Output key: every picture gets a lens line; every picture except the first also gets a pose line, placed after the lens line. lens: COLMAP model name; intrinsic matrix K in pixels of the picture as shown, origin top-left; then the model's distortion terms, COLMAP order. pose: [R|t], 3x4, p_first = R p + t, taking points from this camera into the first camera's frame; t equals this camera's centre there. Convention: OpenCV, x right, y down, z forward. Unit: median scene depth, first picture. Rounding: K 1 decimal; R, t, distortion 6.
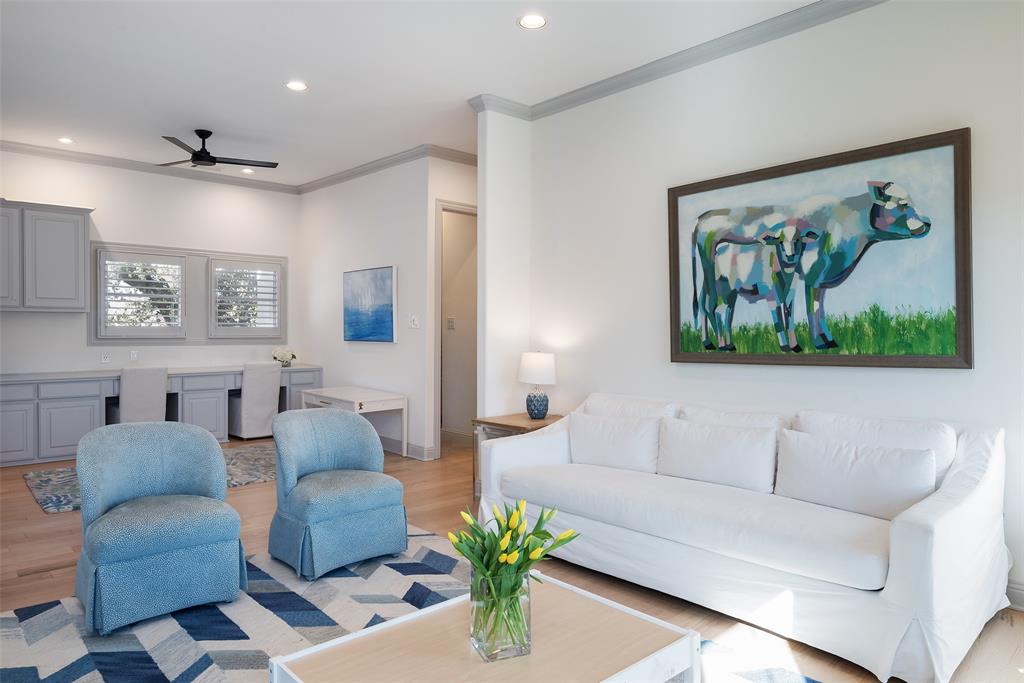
lens RADIAL K [[635.0, 0, 516.0], [0, 635.0, 335.7], [0, 0, 1]] dist [0.007767, 0.003573]
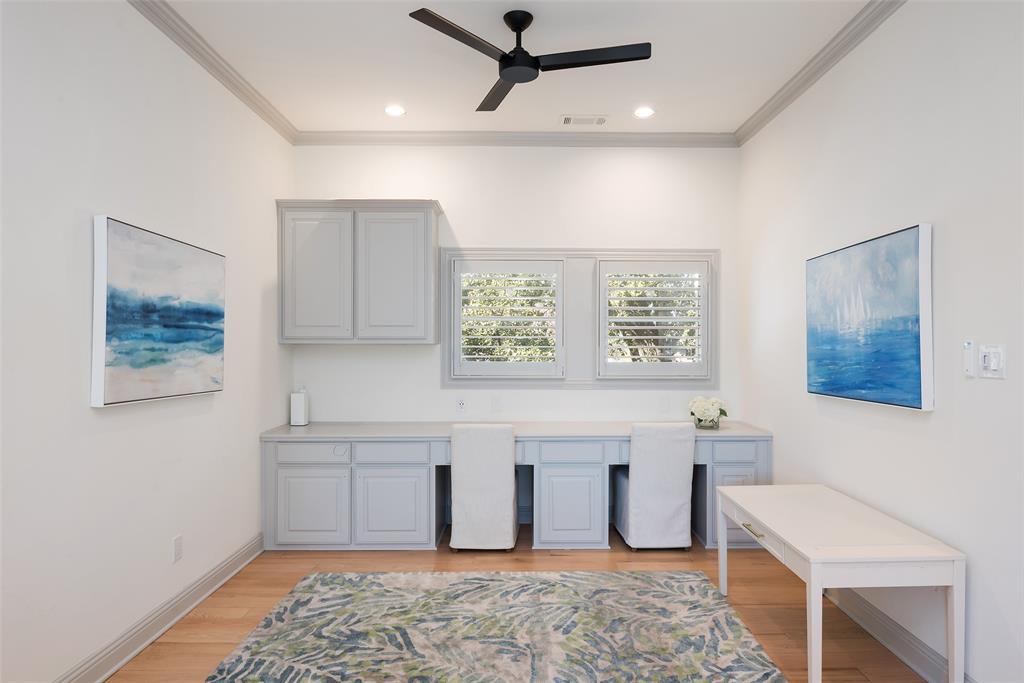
lens RADIAL K [[606.1, 0, 515.1], [0, 606.1, 345.9], [0, 0, 1]] dist [-0.010112, -0.001010]
pose [[0.714281, -0.005470, -0.699838, -0.106821], [-0.007849, 0.999844, -0.015825, -0.022322], [0.699815, 0.016797, 0.714127, 0.532193]]
